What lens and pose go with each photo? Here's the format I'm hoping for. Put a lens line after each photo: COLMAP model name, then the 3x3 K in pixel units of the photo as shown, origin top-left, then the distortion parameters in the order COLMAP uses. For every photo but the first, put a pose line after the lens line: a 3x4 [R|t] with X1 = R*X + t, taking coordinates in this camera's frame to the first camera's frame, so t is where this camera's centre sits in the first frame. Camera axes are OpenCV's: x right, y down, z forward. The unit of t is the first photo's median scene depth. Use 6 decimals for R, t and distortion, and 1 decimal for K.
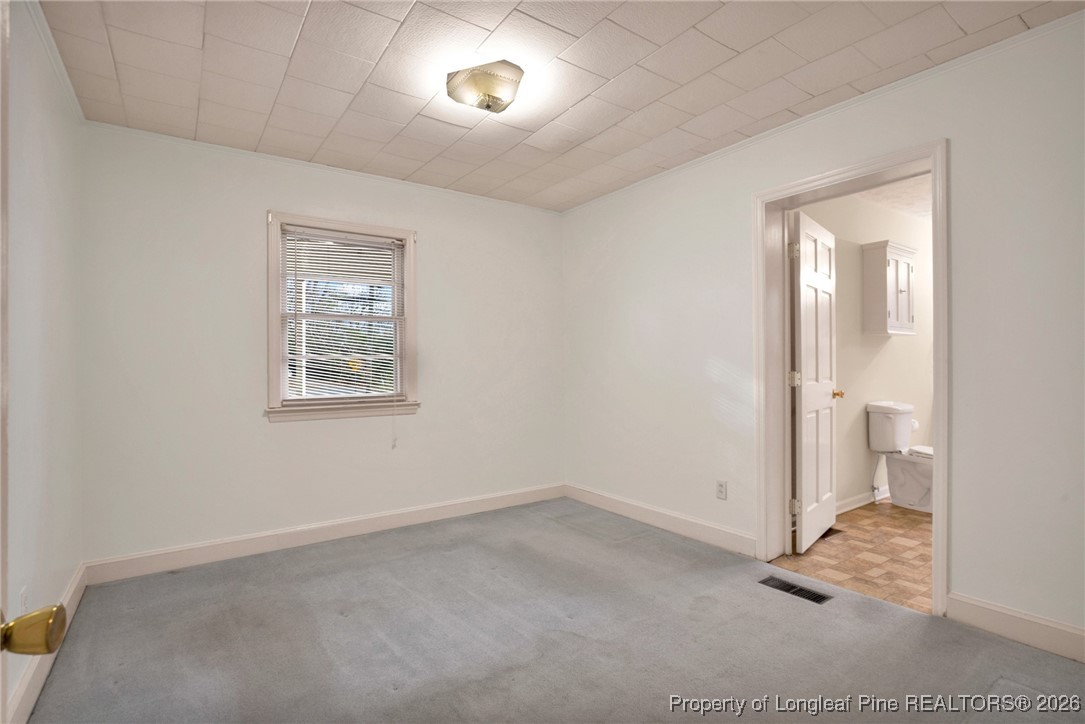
lens RADIAL K [[530.3, 0, 543.0], [0, 530.3, 362.0], [0, 0, 1]] dist [-0.041605, 0.009355]
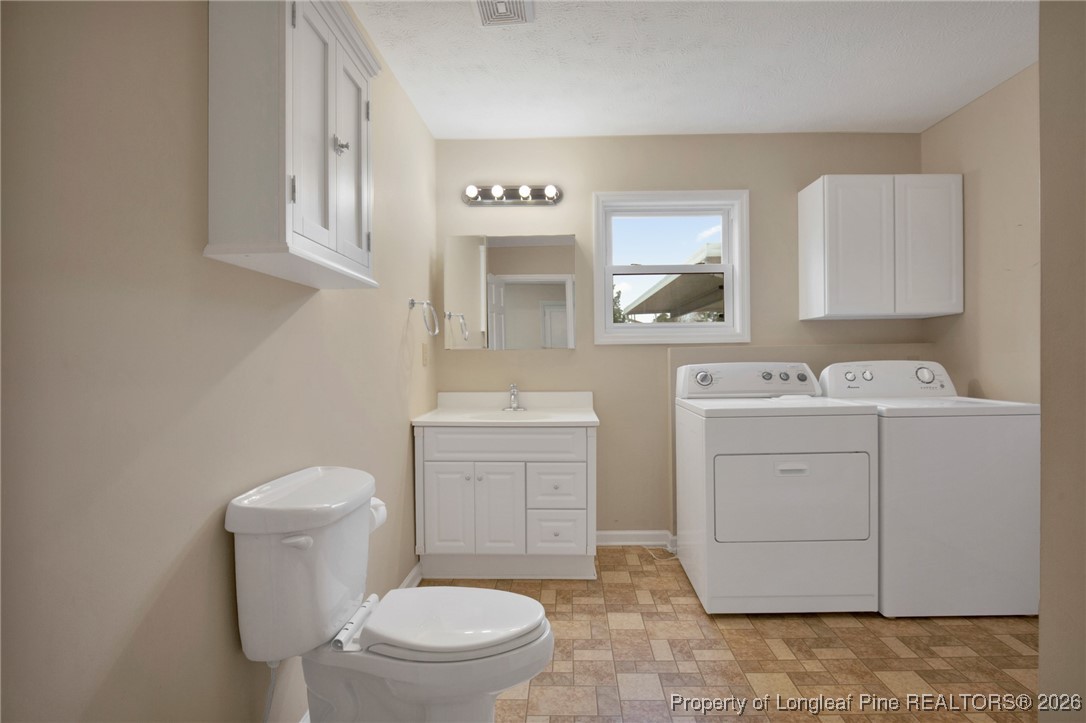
lens RADIAL K [[530.8, 0, 549.7], [0, 530.8, 355.3], [0, 0, 1]] dist [-0.041605, 0.009355]
pose [[0.596003, -0.010160, 0.802918, 0.511729], [0.012176, 0.999919, 0.003615, 0.001504], [-0.802890, 0.007622, 0.596079, 0.709331]]
